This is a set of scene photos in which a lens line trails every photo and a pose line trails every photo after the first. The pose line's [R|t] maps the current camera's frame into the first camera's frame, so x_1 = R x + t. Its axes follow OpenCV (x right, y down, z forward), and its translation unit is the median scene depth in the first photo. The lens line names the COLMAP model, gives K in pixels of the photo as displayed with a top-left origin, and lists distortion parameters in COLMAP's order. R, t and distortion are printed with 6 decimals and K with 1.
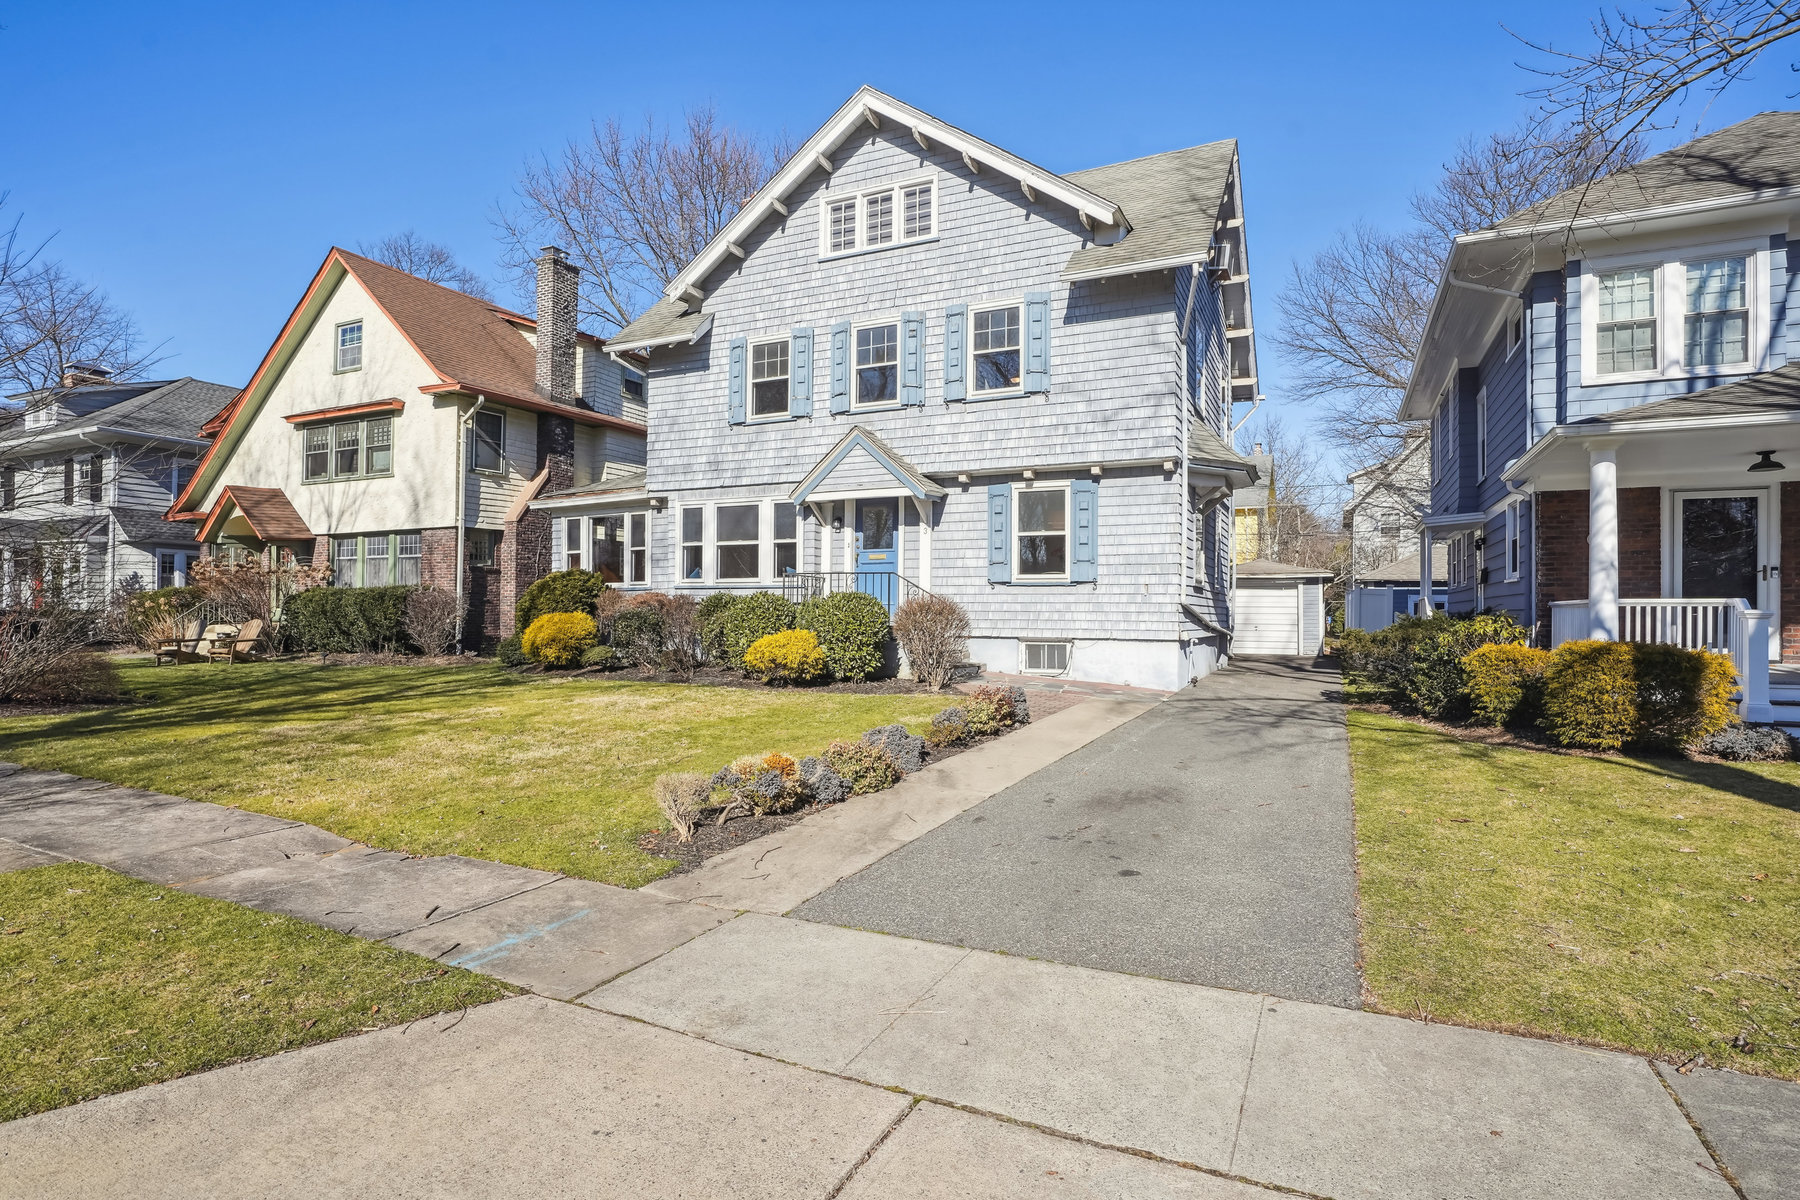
lens RADIAL K [[916.8, 0, 900.0], [0, 916.8, 600.0], [0, 0, 1]] dist [0.001223, 0.001196]
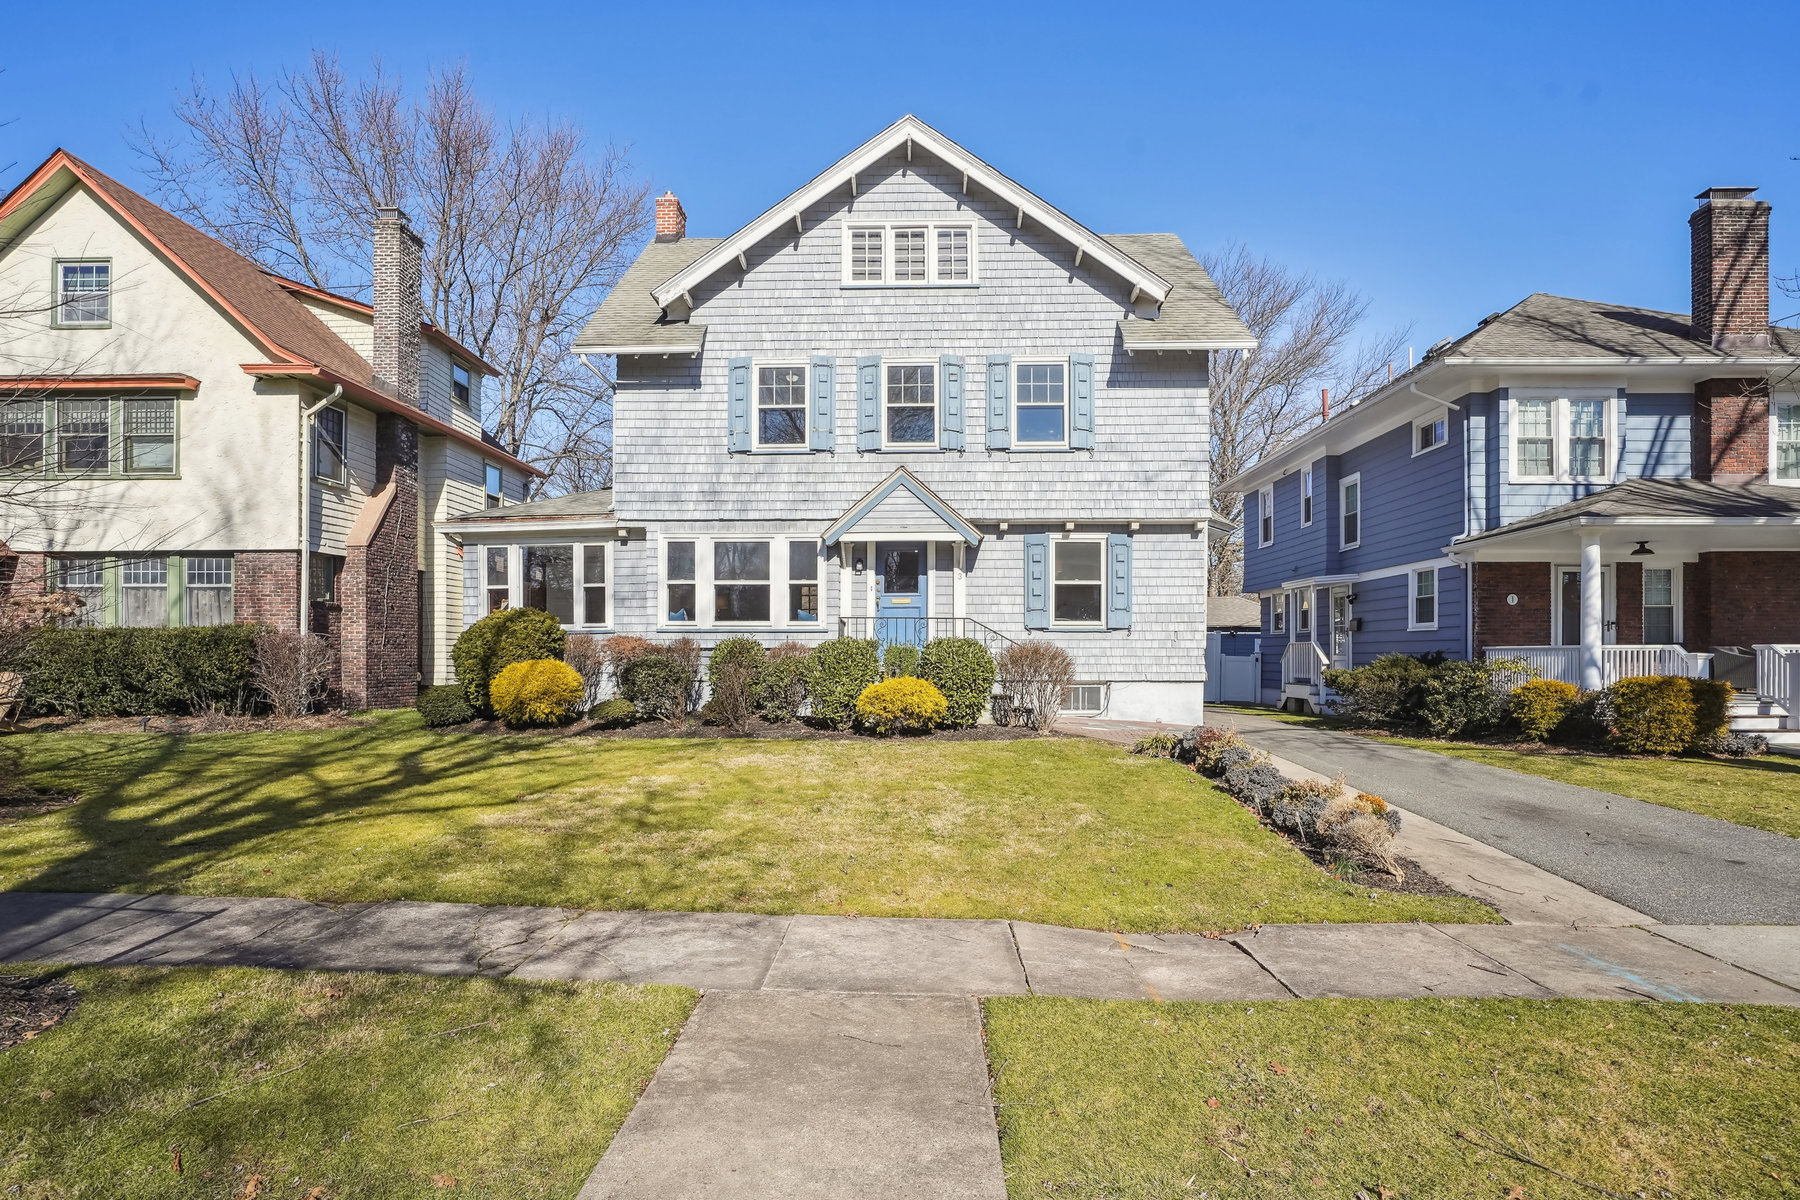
lens RADIAL K [[909.4, 0, 900.1], [0, 909.4, 660.8], [0, 0, 1]] dist [-0.001536, 0.000133]
pose [[0.913633, -0.006869, 0.406482, -0.436705], [-0.000890, 0.999821, 0.018897, -0.001651], [-0.406539, -0.017627, 0.913463, 0.115003]]
